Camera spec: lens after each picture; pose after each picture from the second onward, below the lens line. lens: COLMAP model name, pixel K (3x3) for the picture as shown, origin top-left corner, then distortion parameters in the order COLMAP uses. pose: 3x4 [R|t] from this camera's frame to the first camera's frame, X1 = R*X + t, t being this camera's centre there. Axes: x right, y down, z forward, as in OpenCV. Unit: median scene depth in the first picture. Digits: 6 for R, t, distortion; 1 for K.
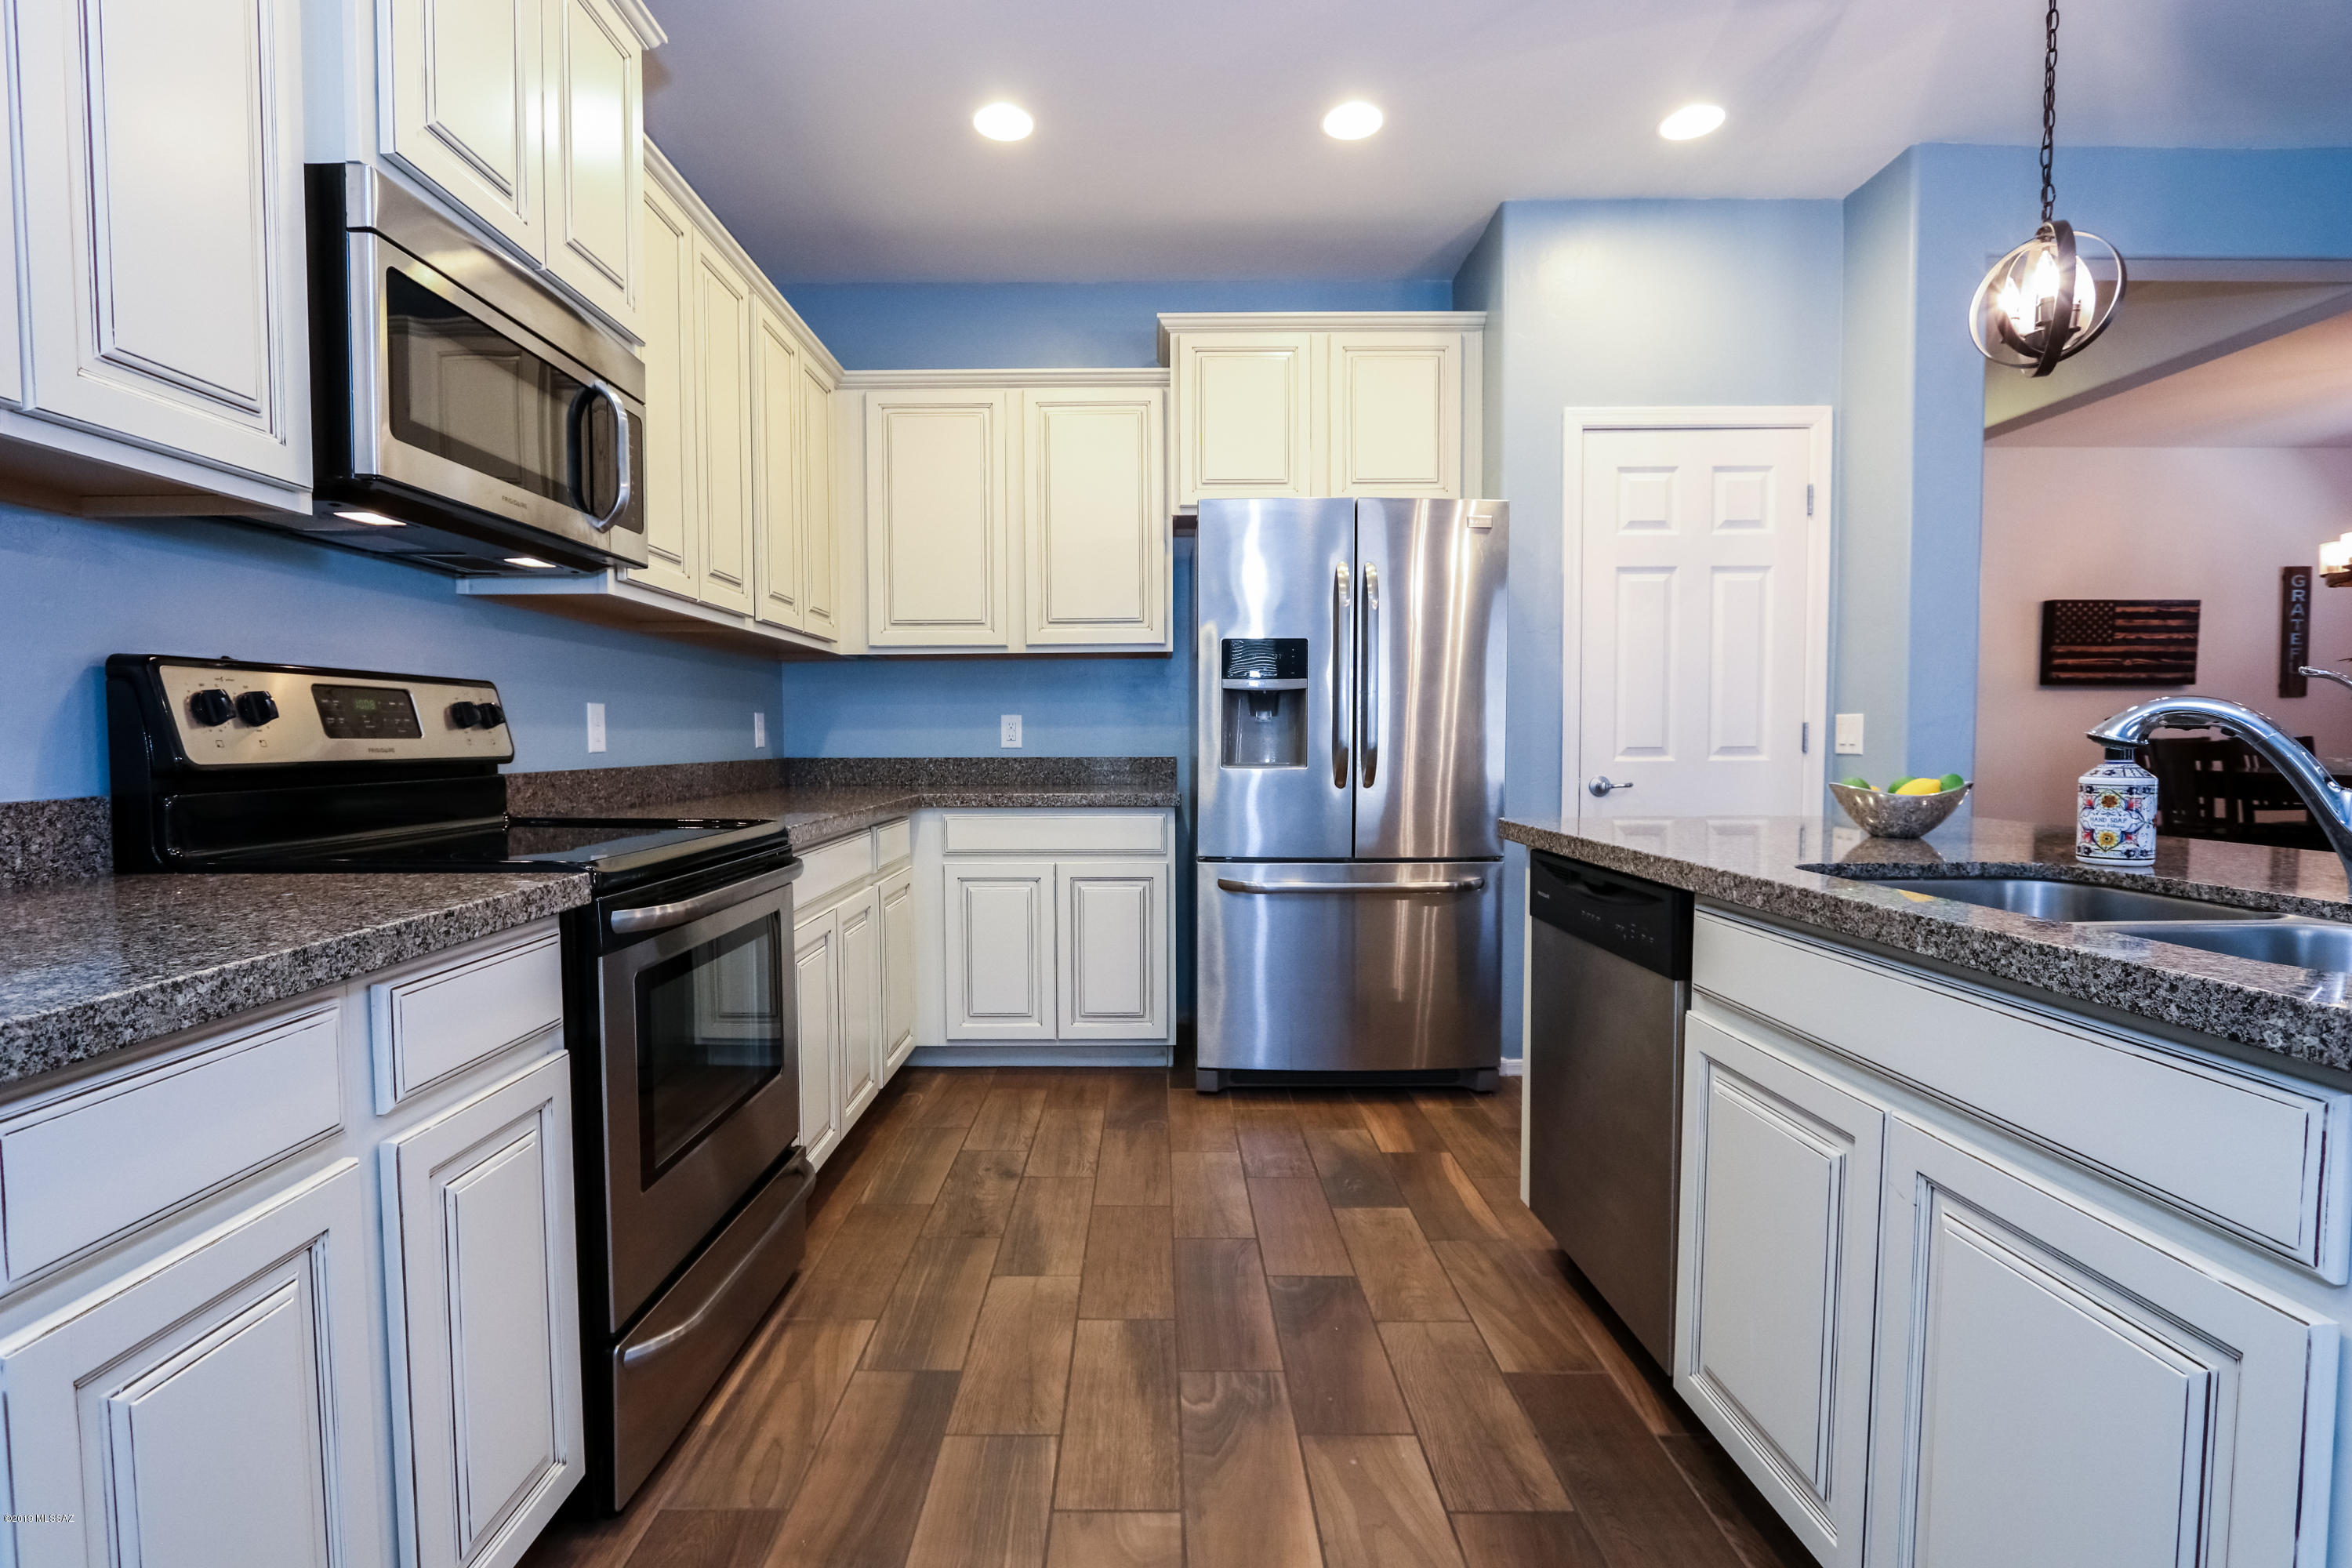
lens RADIAL K [[1090.6, 0, 1150.9], [0, 1090.6, 791.5], [0, 0, 1]] dist [-0.014603, 0.001035]
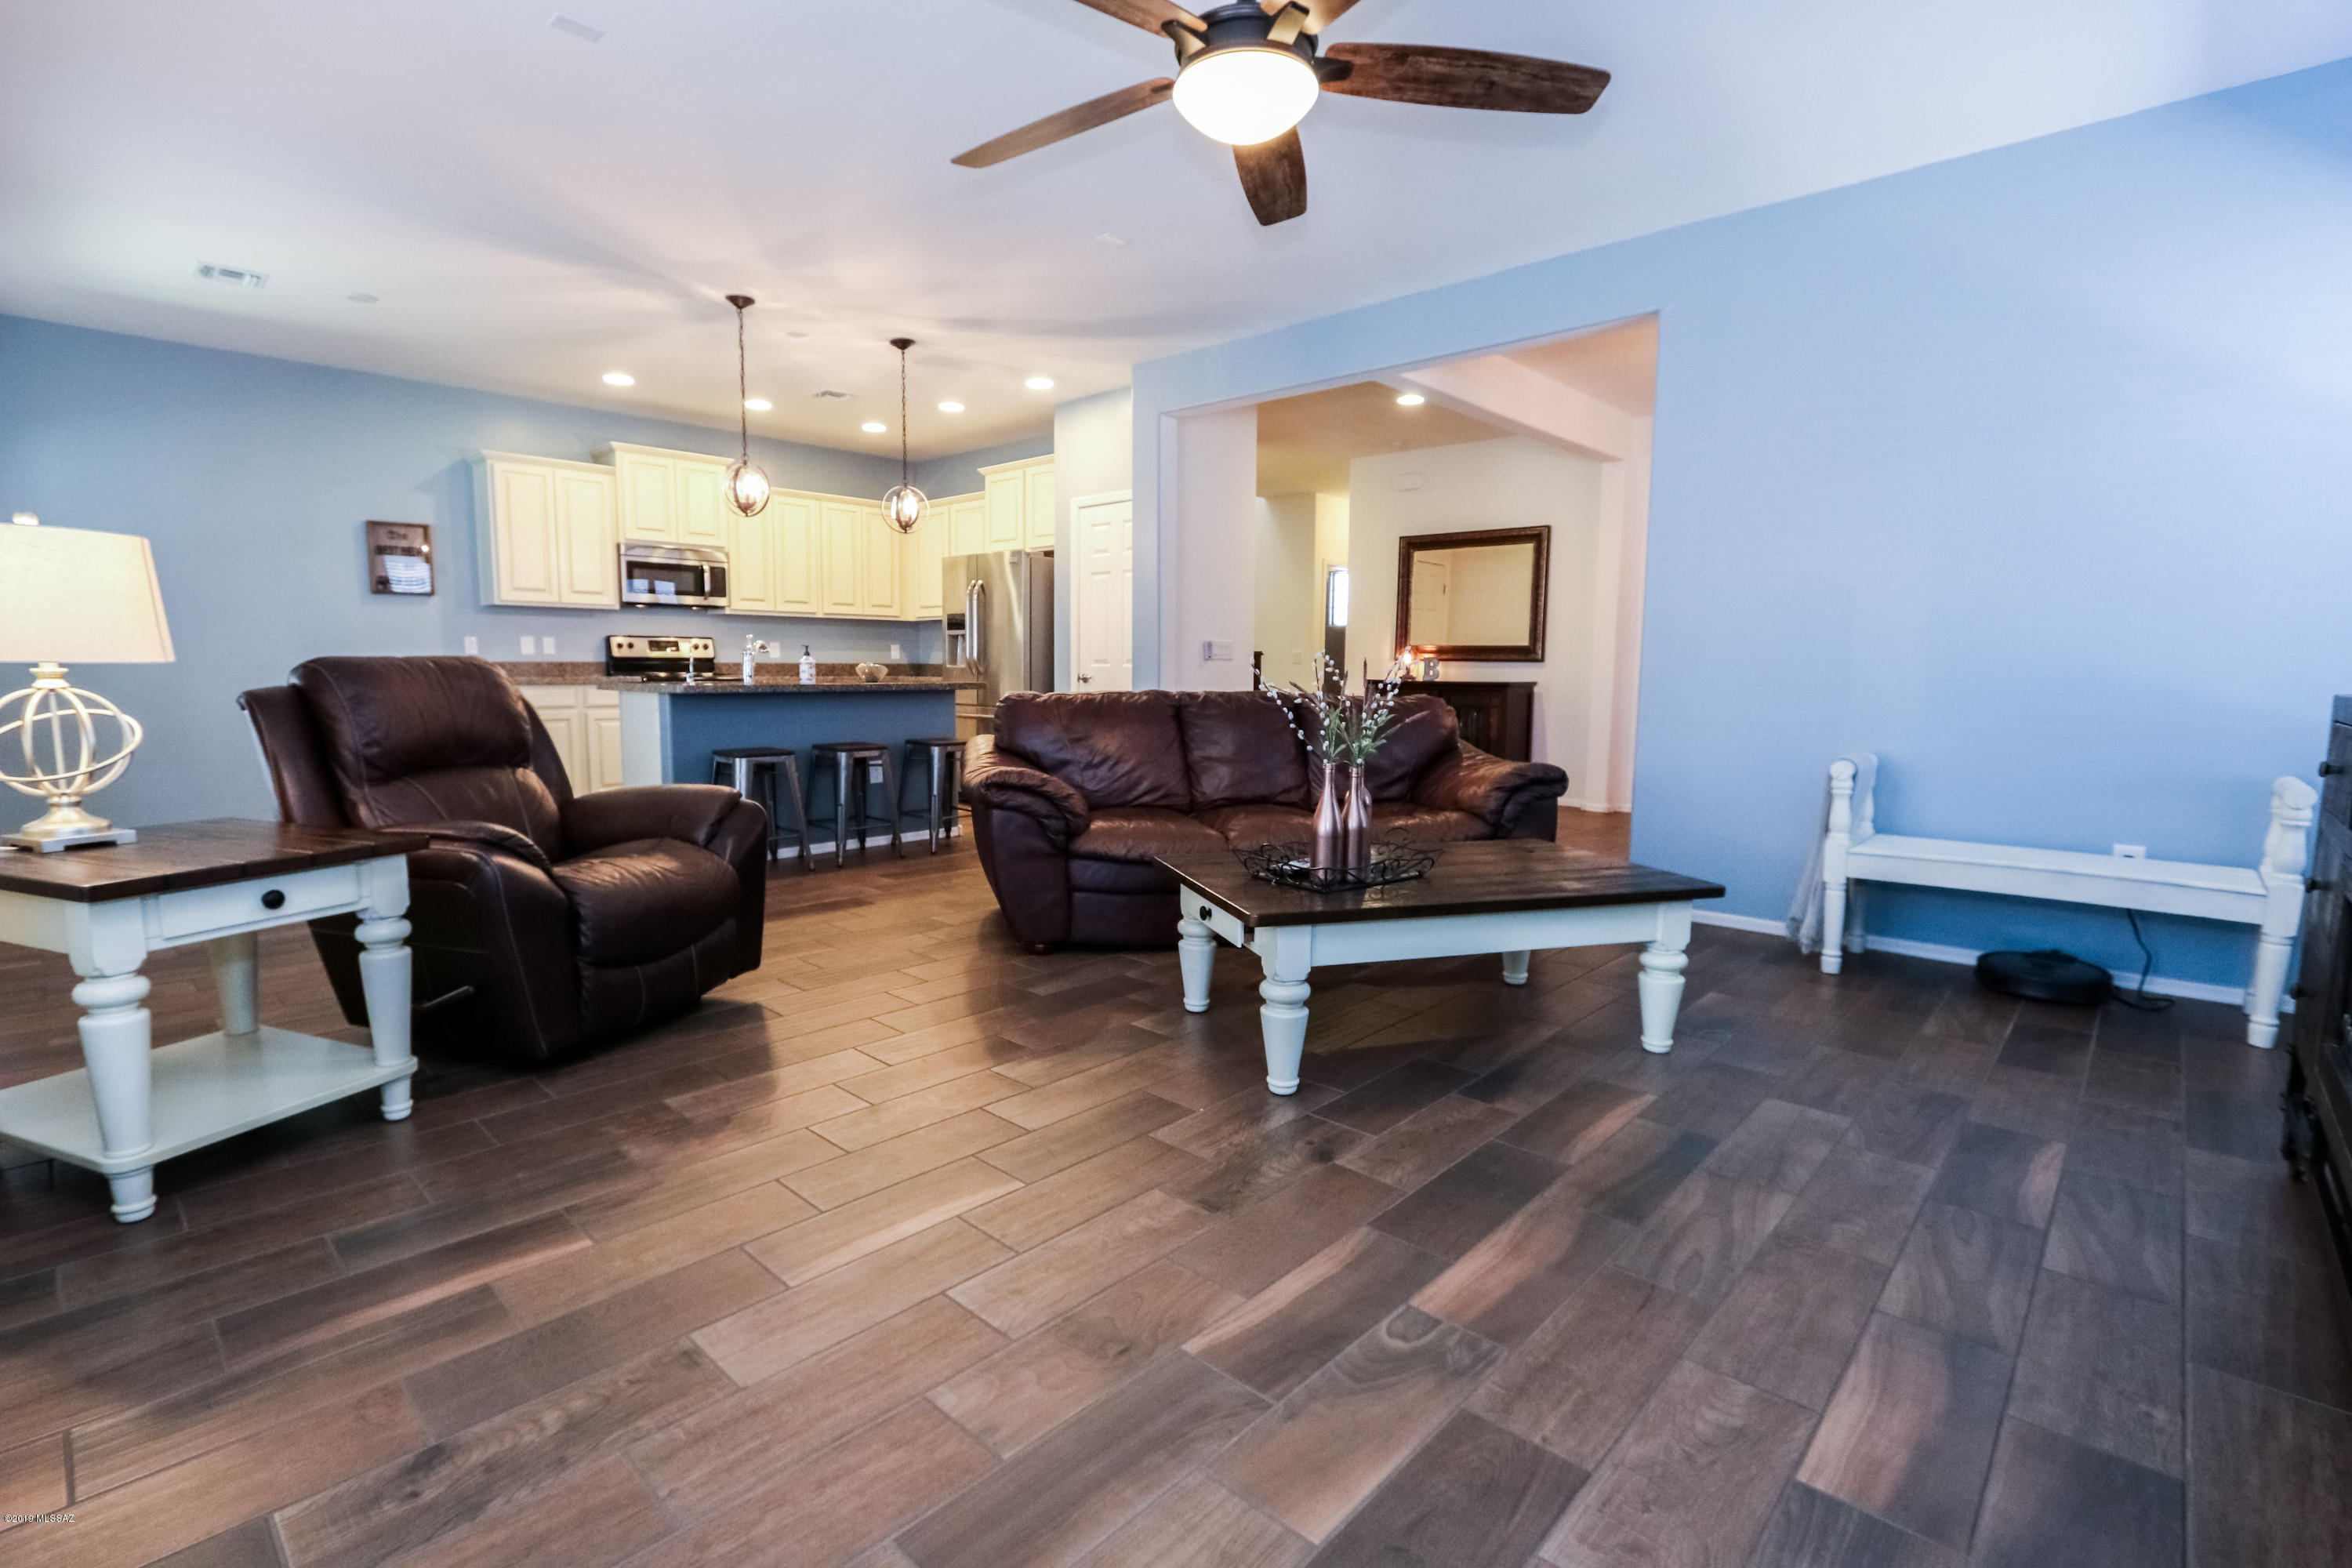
lens RADIAL K [[1090.6, 0, 1150.9], [0, 1090.6, 791.5], [0, 0, 1]] dist [-0.014603, 0.001035]
pose [[0.726071, 0.087134, -0.682077, 2.294989], [-0.044446, 0.995811, 0.079900, 0.045794], [0.686182, -0.027698, 0.726902, -0.530176]]
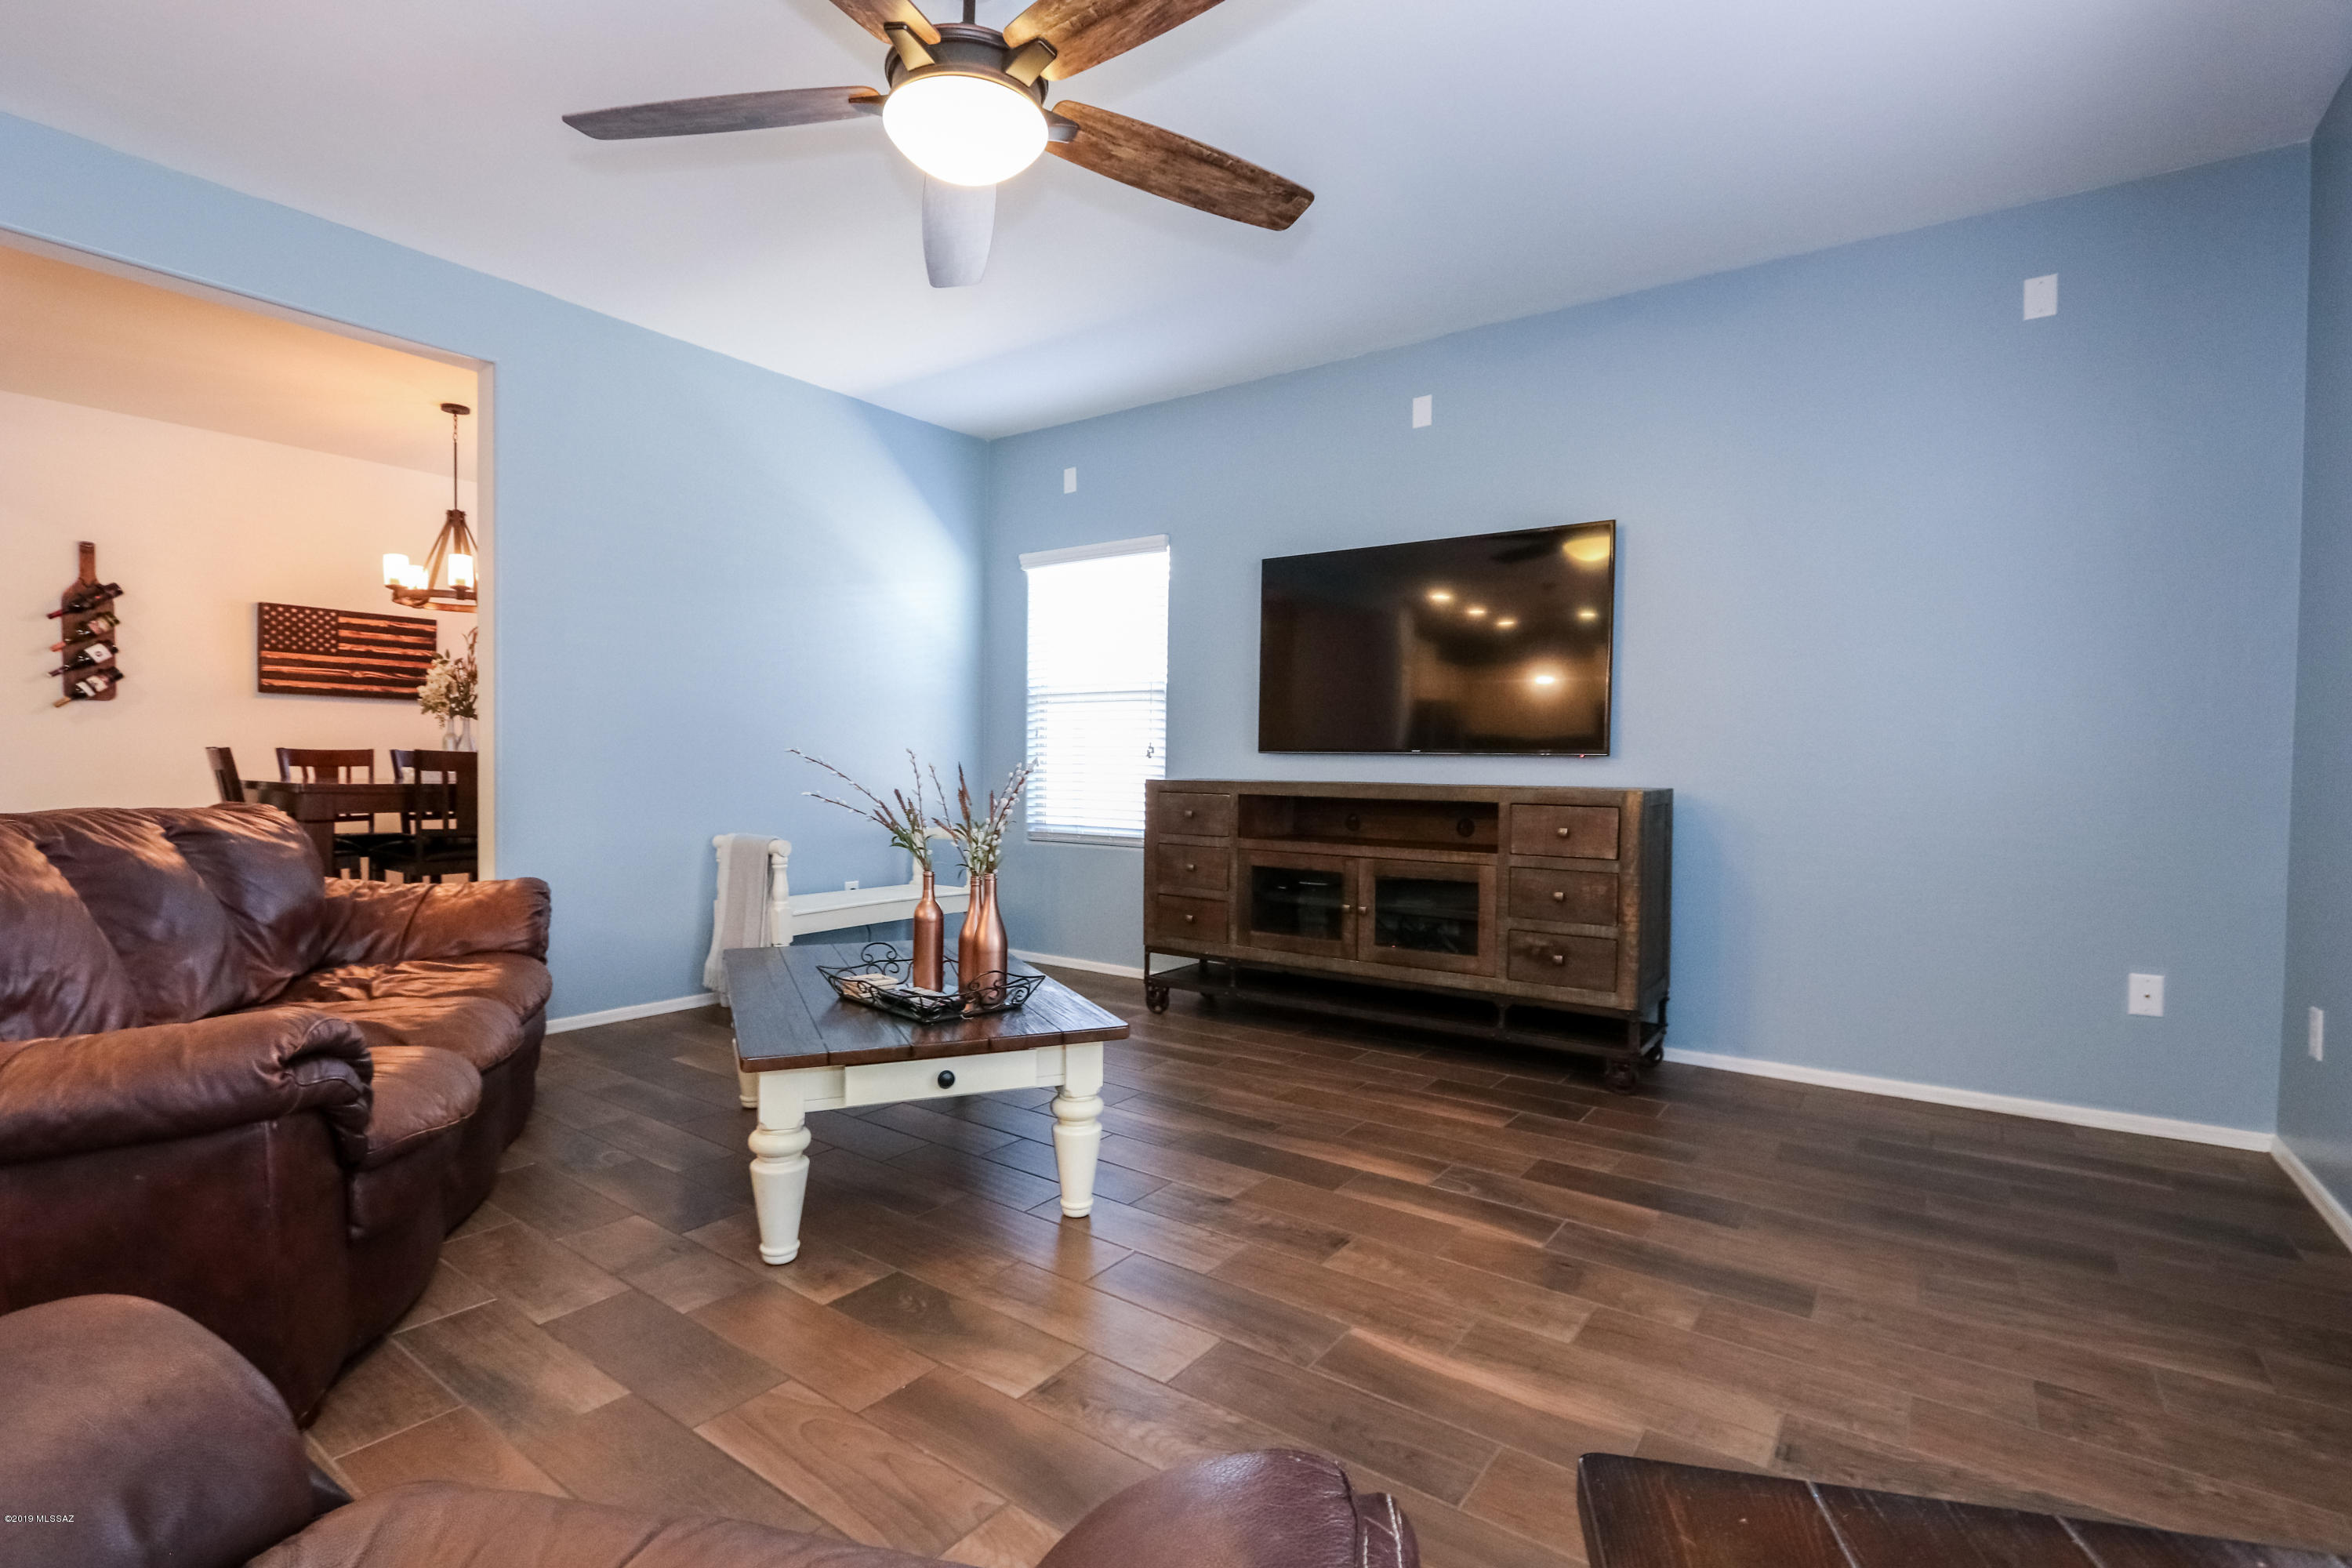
lens RADIAL K [[1118.4, 0, 1138.5], [0, 1118.4, 779.3], [0, 0, 1]] dist [-0.001073, -0.000018]
pose [[0.593464, 0.000639, 0.804860, 1.075969], [0.027313, 0.999408, -0.020933, 0.036382], [-0.804397, 0.034406, 0.593095, -0.382009]]
